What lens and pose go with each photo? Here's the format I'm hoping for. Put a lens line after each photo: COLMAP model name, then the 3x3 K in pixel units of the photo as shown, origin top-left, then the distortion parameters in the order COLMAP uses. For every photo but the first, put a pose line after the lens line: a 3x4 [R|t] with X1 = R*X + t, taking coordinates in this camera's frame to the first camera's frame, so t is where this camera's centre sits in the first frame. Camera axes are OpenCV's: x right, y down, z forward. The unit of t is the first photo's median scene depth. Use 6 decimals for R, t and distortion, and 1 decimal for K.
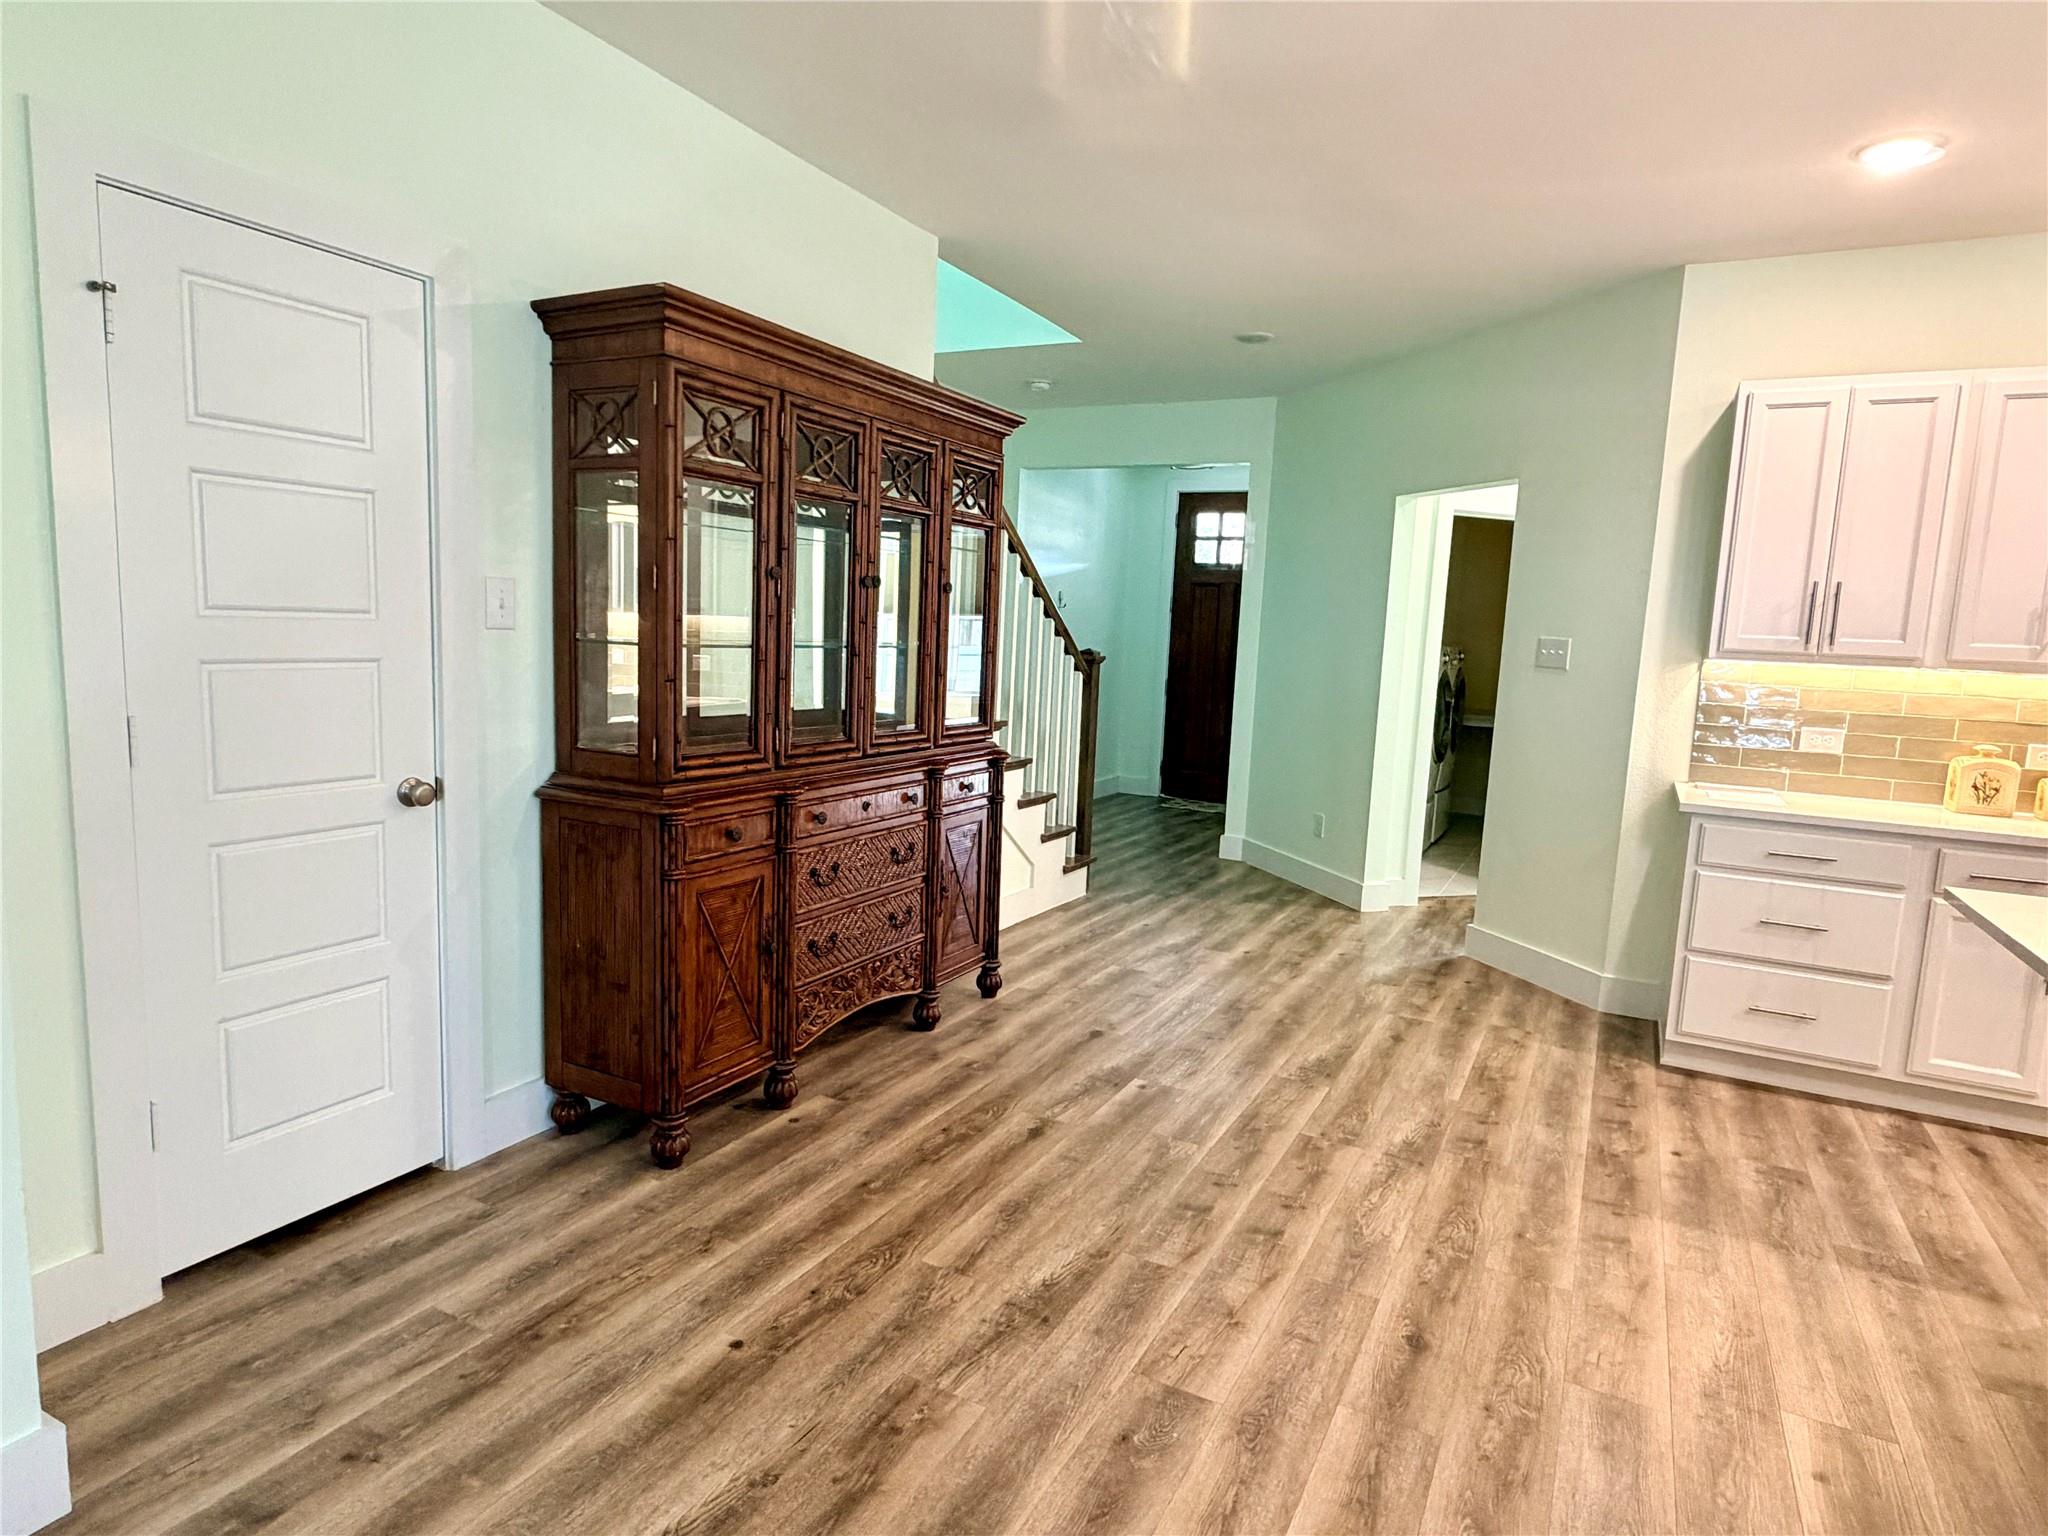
lens RADIAL K [[1167.4, 0, 1008.4], [0, 1167.4, 770.9], [0, 0, 1]] dist [-0.000921, 0.002629]
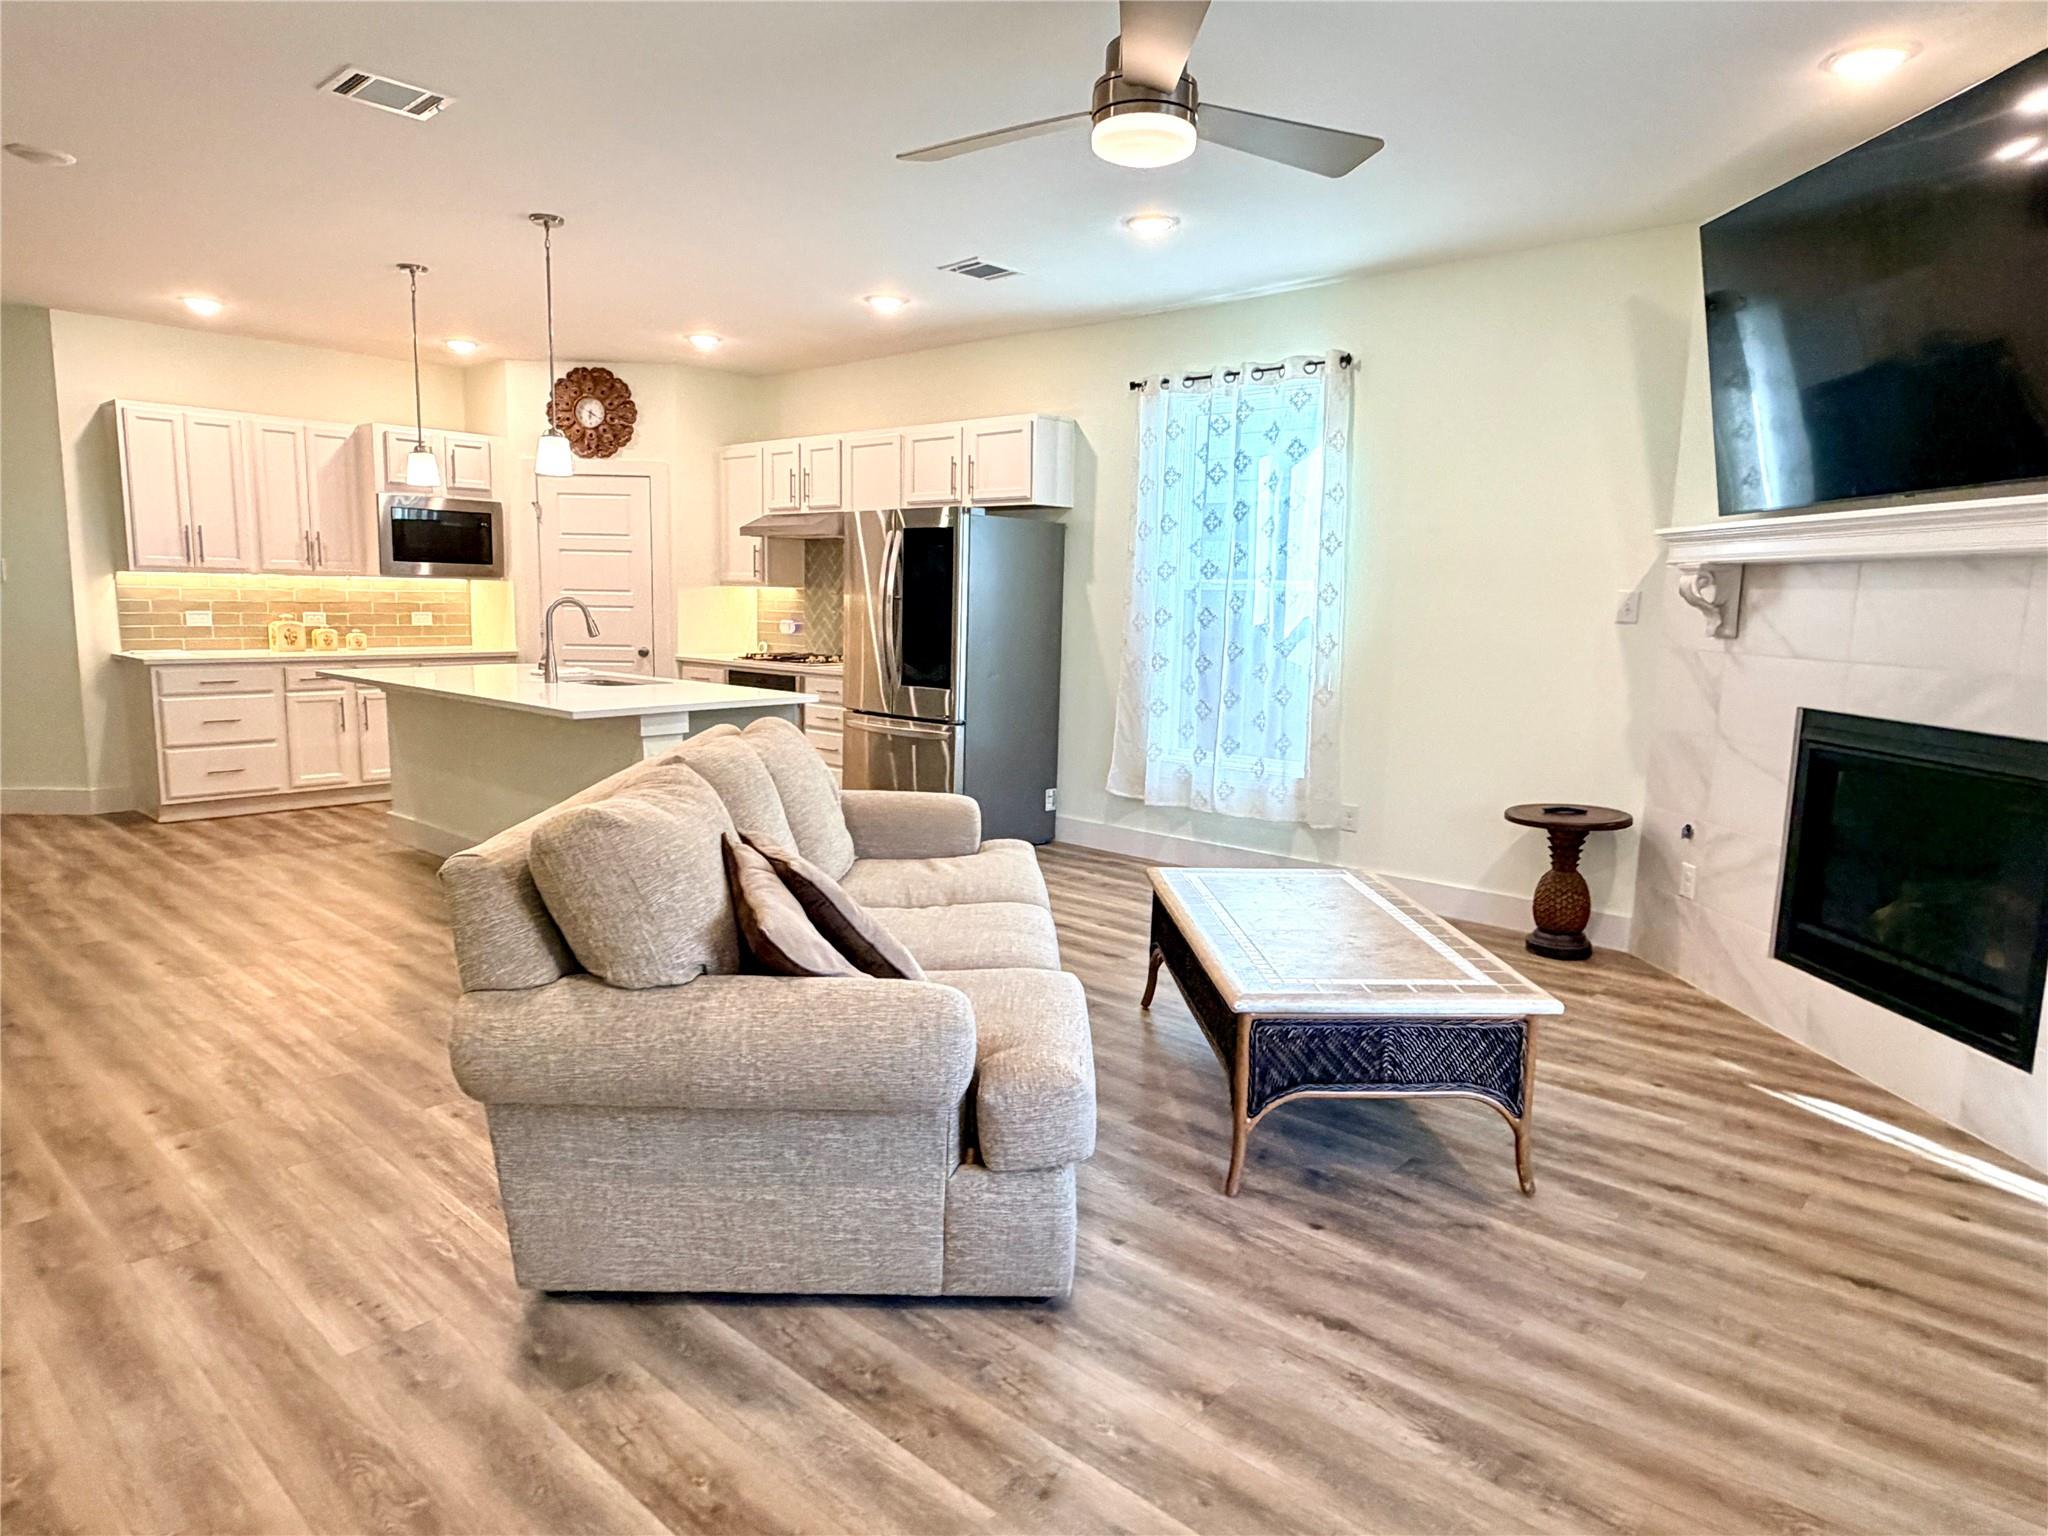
lens RADIAL K [[1240.1, 0, 1013.8], [0, 1240.1, 767.0], [0, 0, 1]] dist [-0.006315, 0.013497]
pose [[0.248370, -0.176211, 0.952503, -0.906382], [0.110059, 0.982081, 0.152984, 0.047770], [-0.962393, 0.066835, 0.263313, -0.706945]]
